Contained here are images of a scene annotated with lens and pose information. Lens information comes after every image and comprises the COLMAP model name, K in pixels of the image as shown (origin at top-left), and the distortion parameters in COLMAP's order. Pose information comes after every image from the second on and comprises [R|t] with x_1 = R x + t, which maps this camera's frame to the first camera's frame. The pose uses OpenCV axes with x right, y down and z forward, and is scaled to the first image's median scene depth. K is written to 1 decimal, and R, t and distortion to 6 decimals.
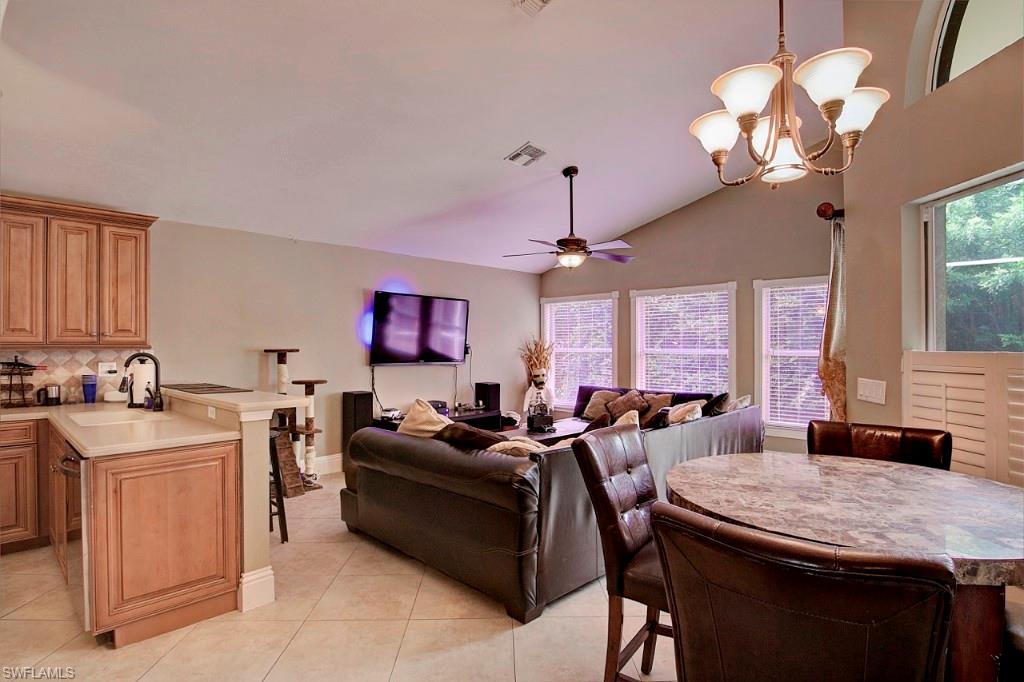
lens RADIAL K [[527.4, 0, 510.6], [0, 527.4, 342.3], [0, 0, 1]] dist [0.000741, 0.000106]
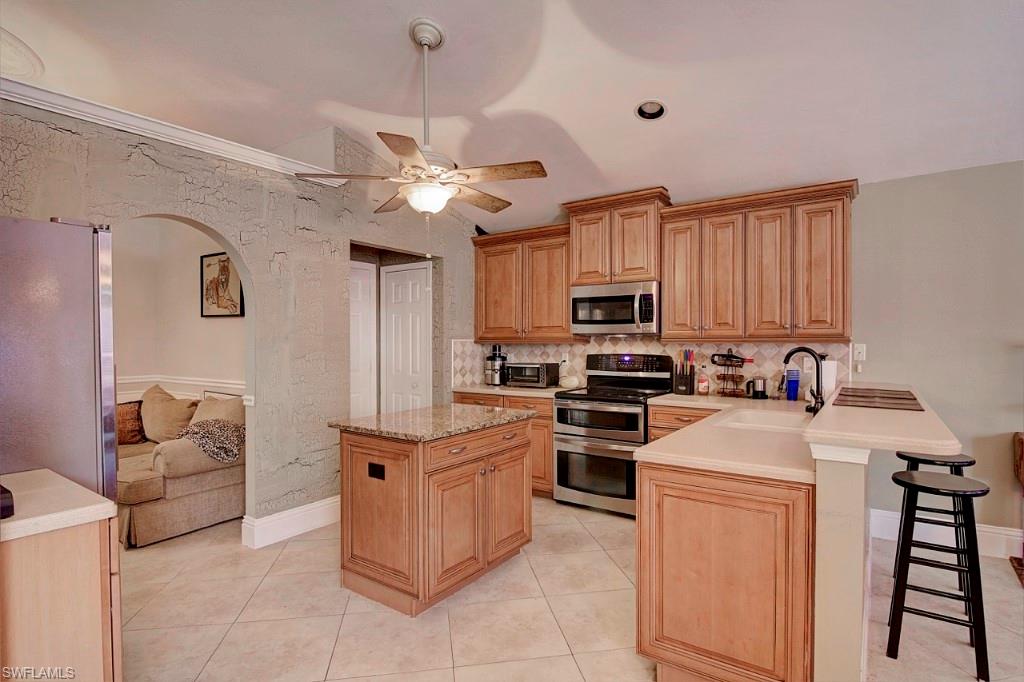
lens RADIAL K [[522.1, 0, 511.7], [0, 522.1, 339.2], [0, 0, 1]] dist [-0.015399, -0.000310]
pose [[0.148279, 0.000774, -0.988945, 0.039335], [0.005565, 0.999983, 0.001617, 0.003008], [0.988930, -0.005744, 0.148272, 0.395466]]
